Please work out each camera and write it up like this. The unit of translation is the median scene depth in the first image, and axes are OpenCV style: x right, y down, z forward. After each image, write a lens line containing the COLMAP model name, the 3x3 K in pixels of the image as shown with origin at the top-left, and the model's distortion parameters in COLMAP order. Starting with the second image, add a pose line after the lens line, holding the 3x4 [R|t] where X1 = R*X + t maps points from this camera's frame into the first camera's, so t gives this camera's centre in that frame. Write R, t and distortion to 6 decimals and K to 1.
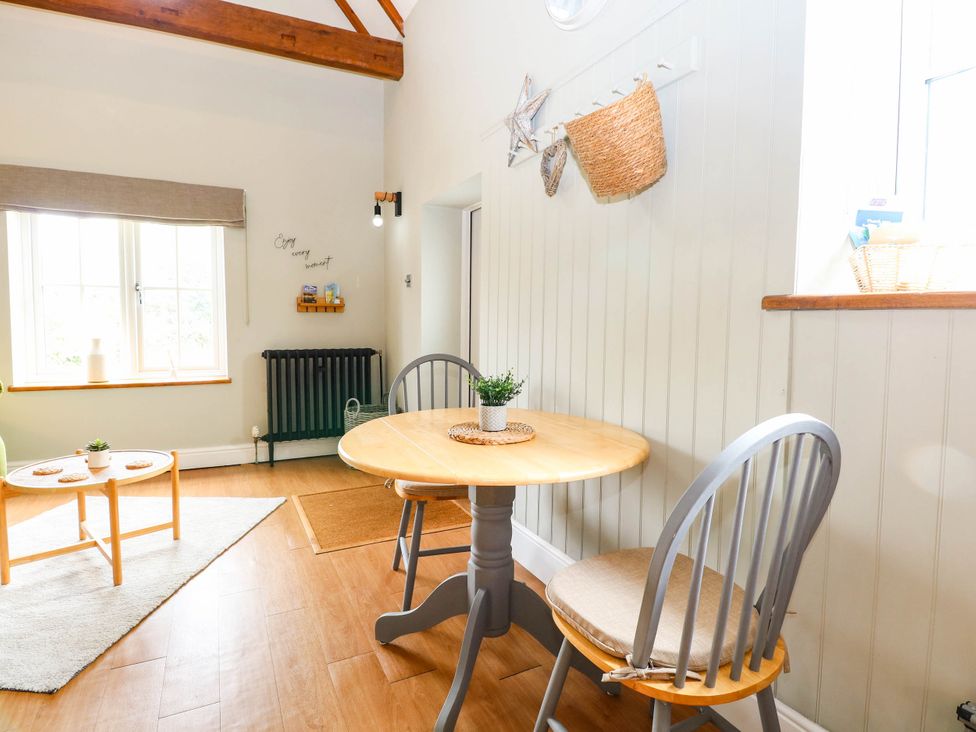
lens RADIAL K [[547.2, 0, 485.6], [0, 547.2, 366.1], [0, 0, 1]] dist [-0.020801, -0.003003]
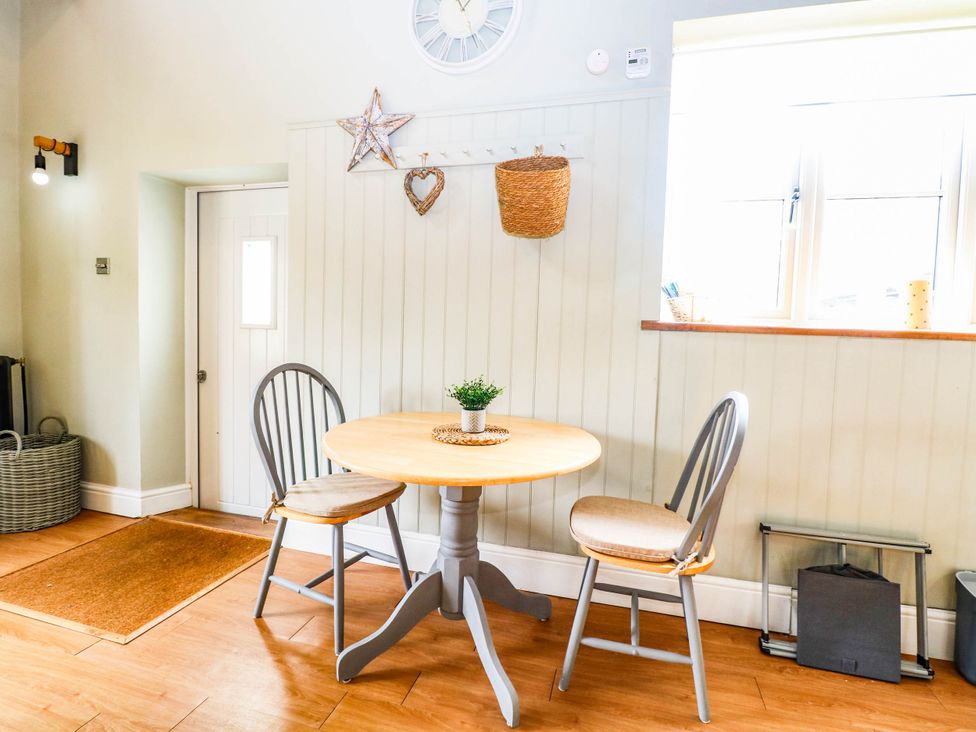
lens RADIAL K [[547.2, 0, 482.7], [0, 547.2, 359.2], [0, 0, 1]] dist [-0.020801, -0.003003]
pose [[0.655937, -0.043471, 0.753563, -0.558439], [0.035686, 0.999010, 0.026567, -0.042083], [-0.753972, 0.009465, 0.656839, 0.169645]]
